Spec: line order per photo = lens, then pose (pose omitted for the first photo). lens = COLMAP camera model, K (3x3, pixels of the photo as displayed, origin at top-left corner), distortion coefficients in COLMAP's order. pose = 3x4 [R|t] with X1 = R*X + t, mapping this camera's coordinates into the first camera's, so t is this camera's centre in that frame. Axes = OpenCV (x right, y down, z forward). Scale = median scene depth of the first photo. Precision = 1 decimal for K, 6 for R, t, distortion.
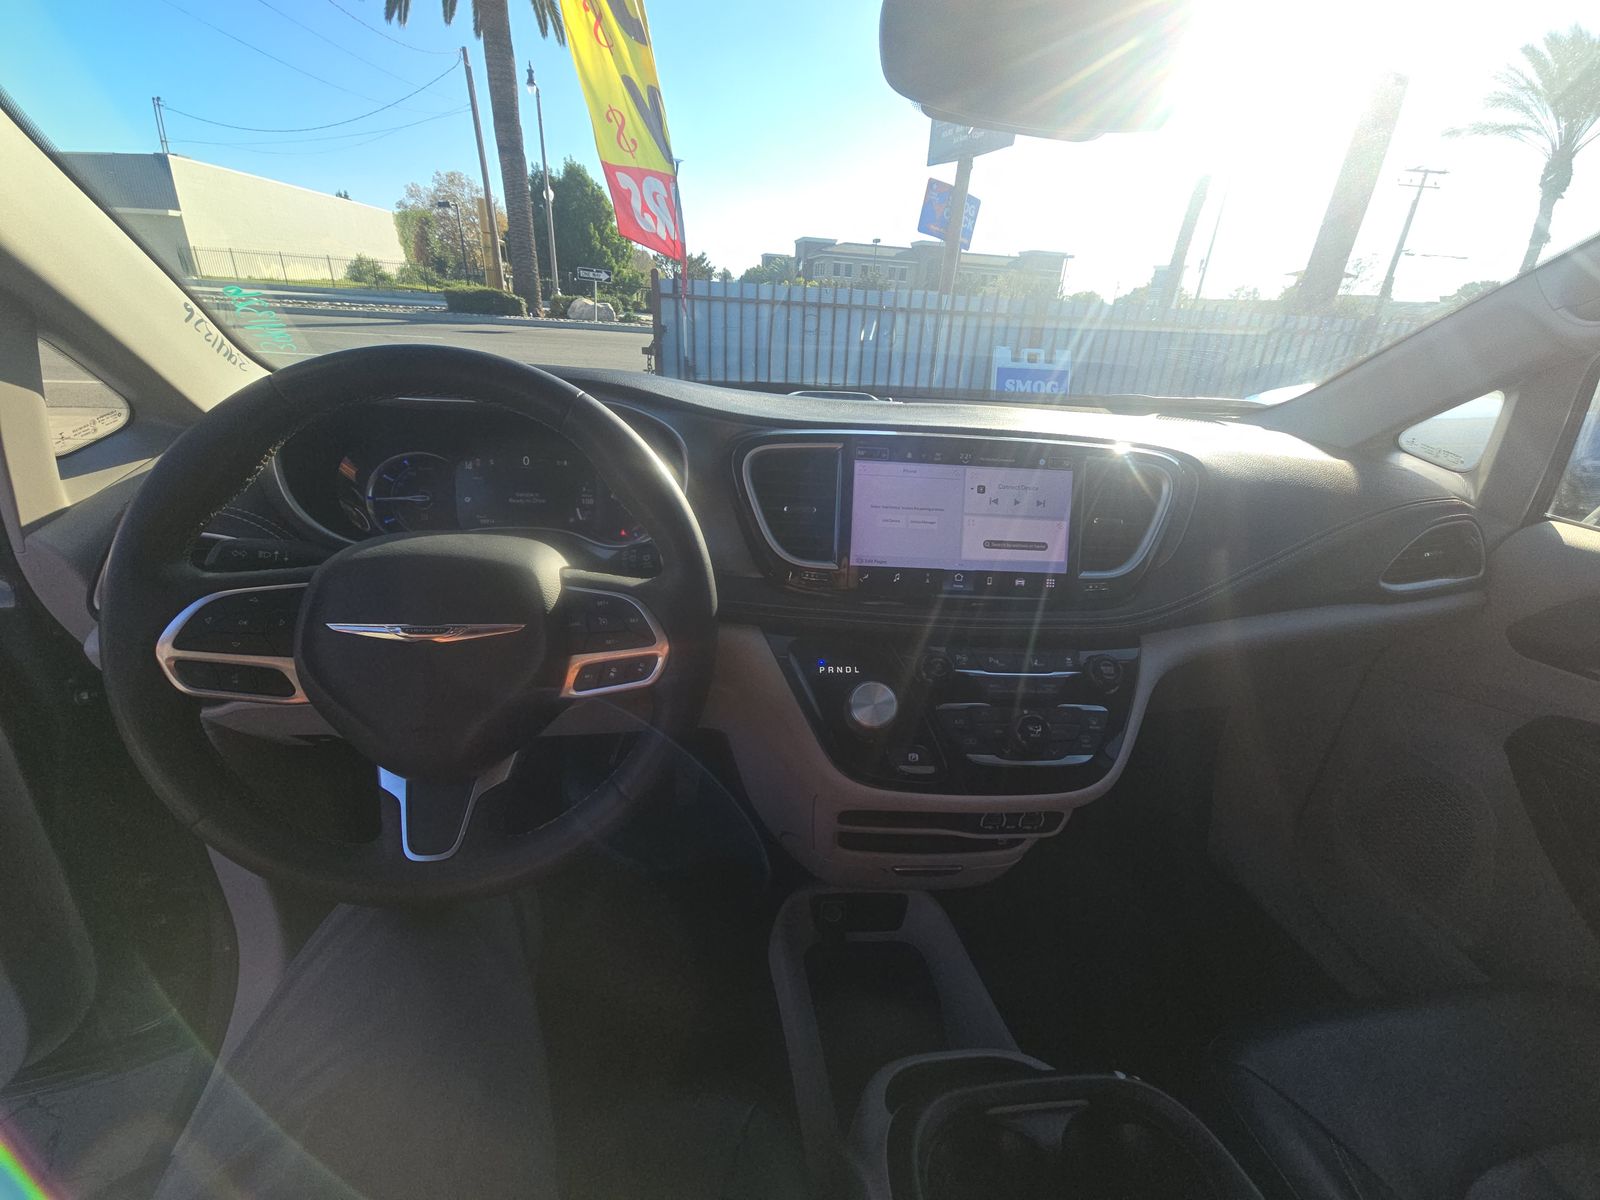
lens RADIAL K [[642.6, 0, 808.6], [0, 642.6, 596.3], [0, 0, 1]] dist [0.006860, -0.000092]
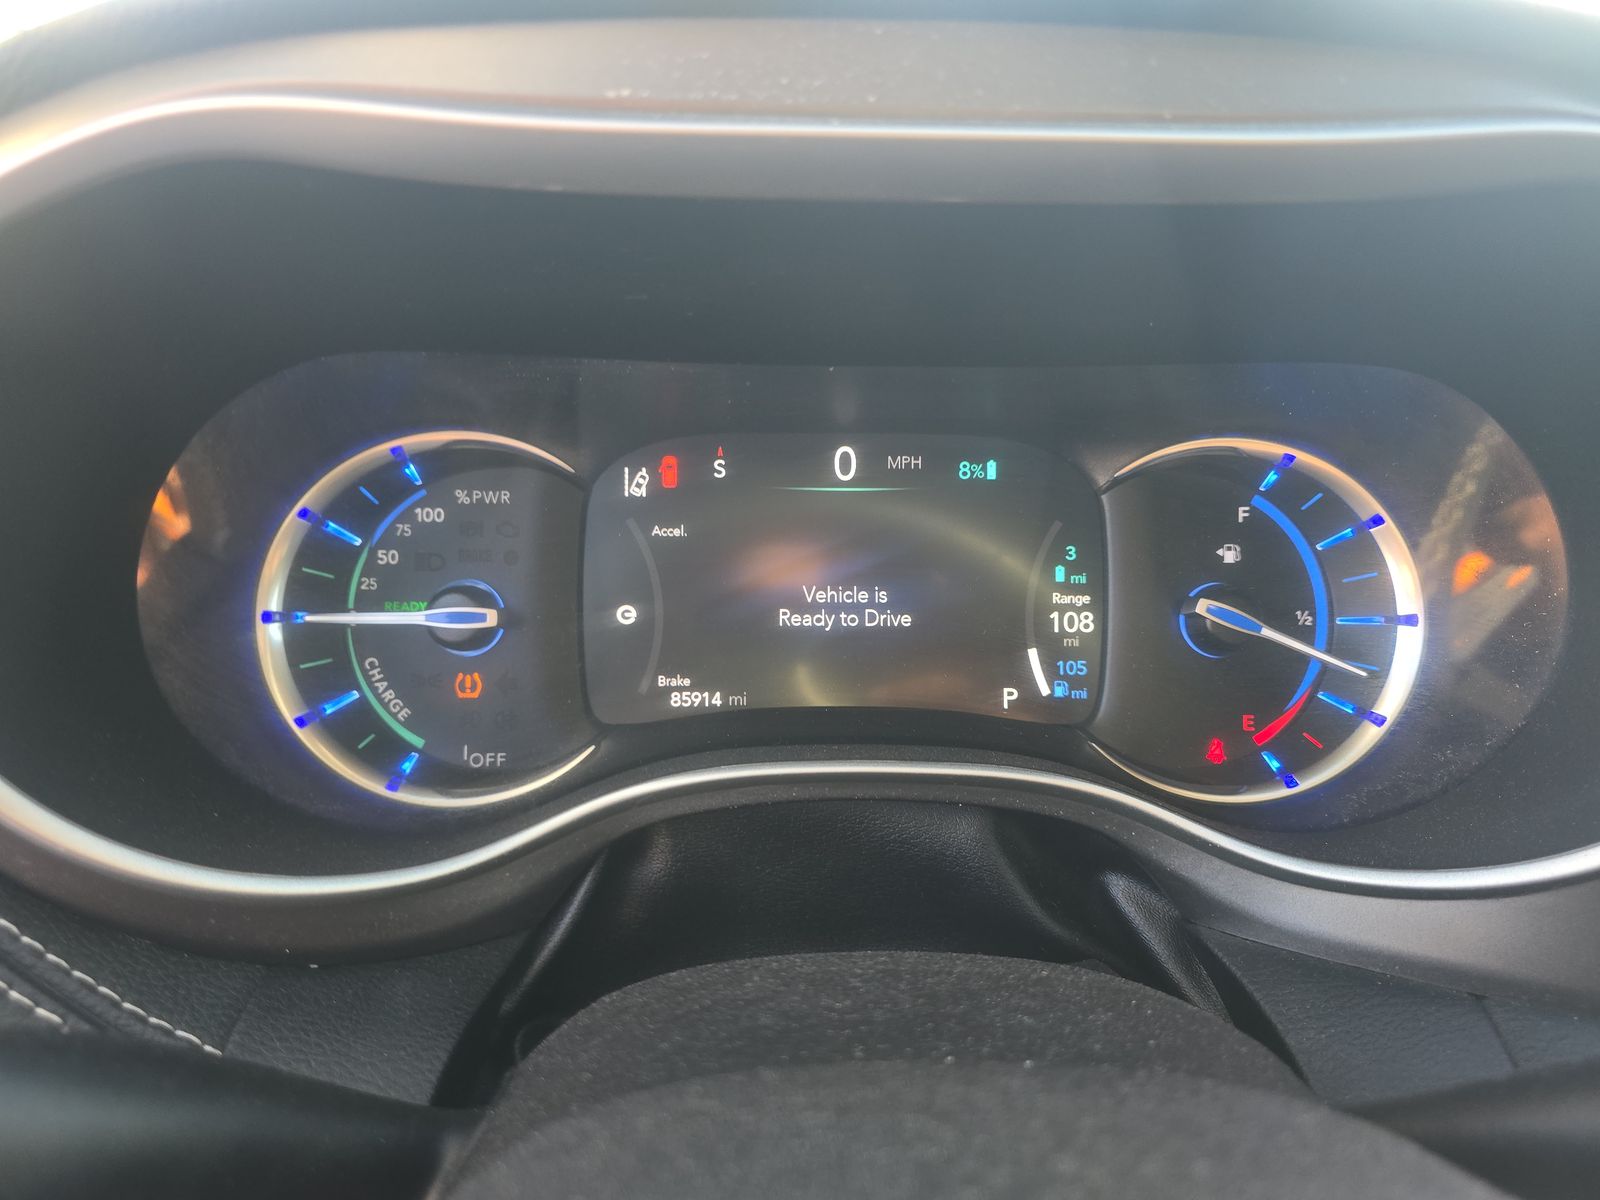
lens RADIAL K [[1078.4, 0, 805.1], [0, 1078.4, 588.3], [0, 0, 1]] dist [0.061638, -0.068823]
pose [[0.991448, 0.017650, -0.129301, -0.456214], [-0.025245, 0.998036, -0.057338, -0.155723], [0.128035, 0.060112, 0.989946, 0.658045]]
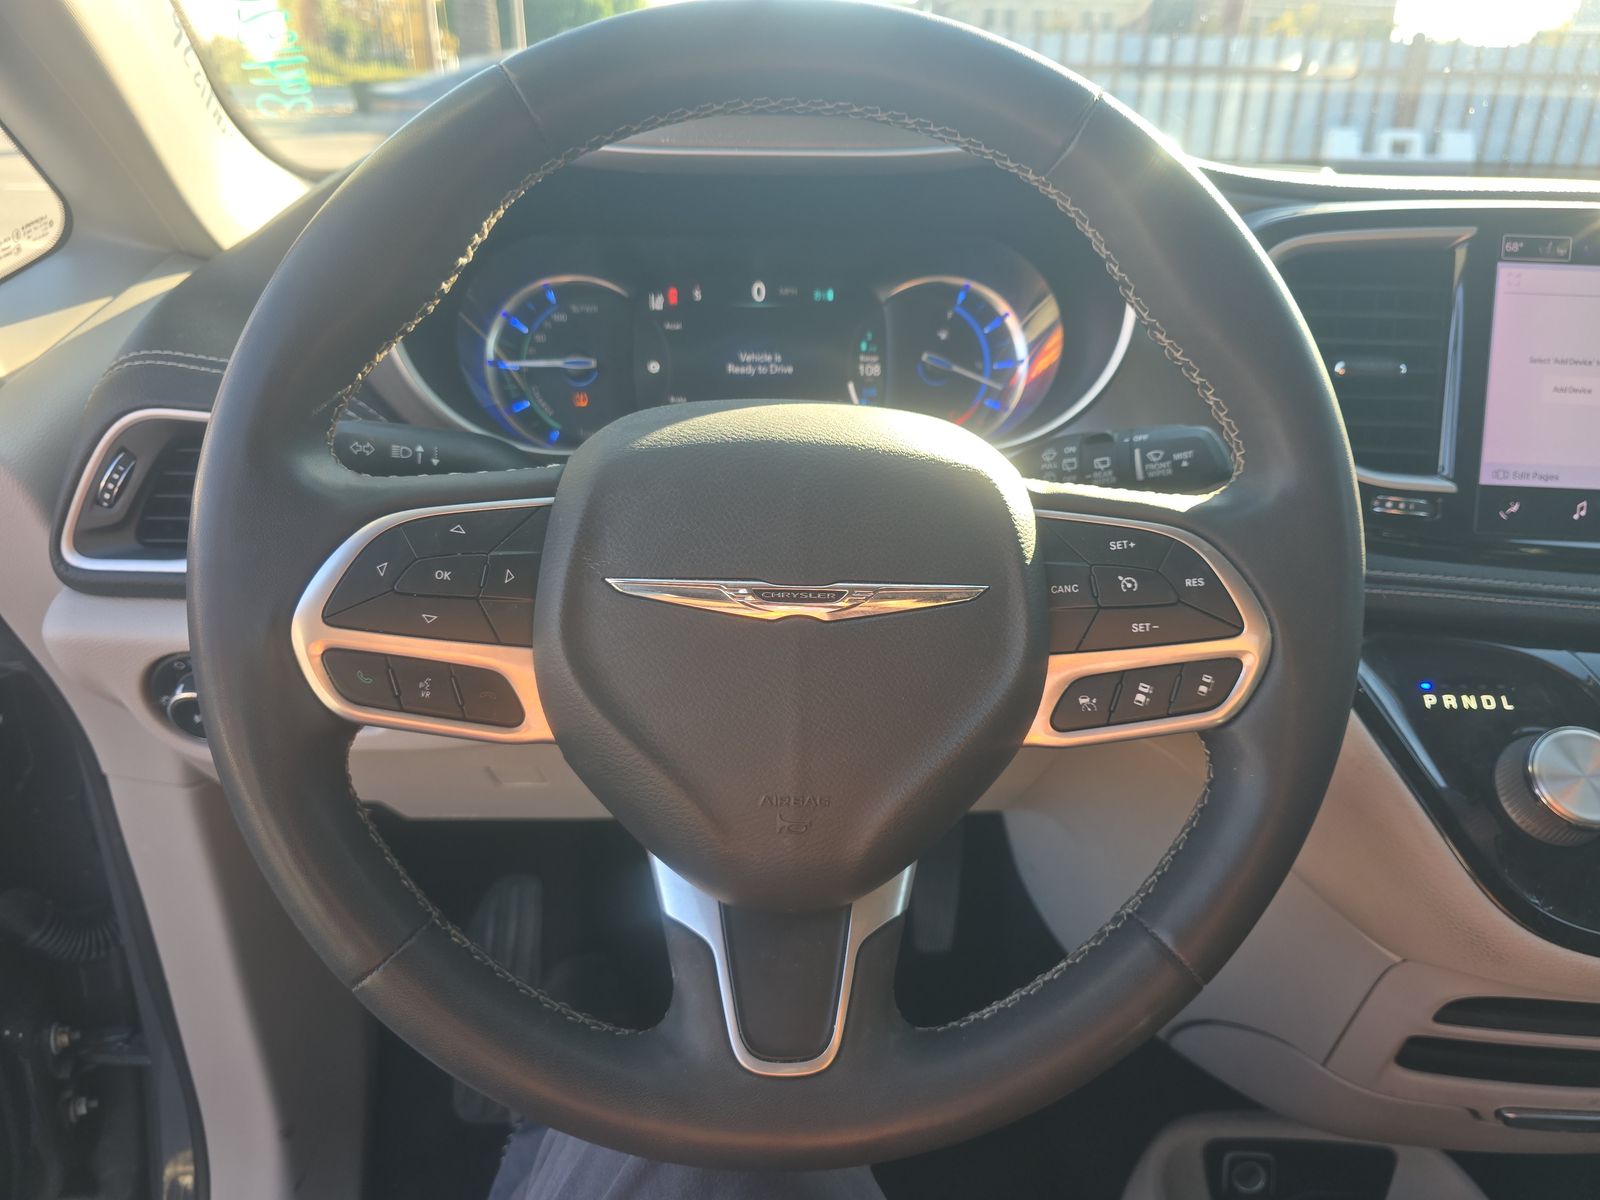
lens RADIAL K [[1078.4, 0, 805.1], [0, 1078.4, 588.3], [0, 0, 1]] dist [0.061638, -0.068823]
pose [[0.994163, 0.010361, -0.107389, -0.348220], [-0.009799, 0.999935, 0.005760, 0.029675], [0.107442, -0.004674, 0.994200, 0.139736]]
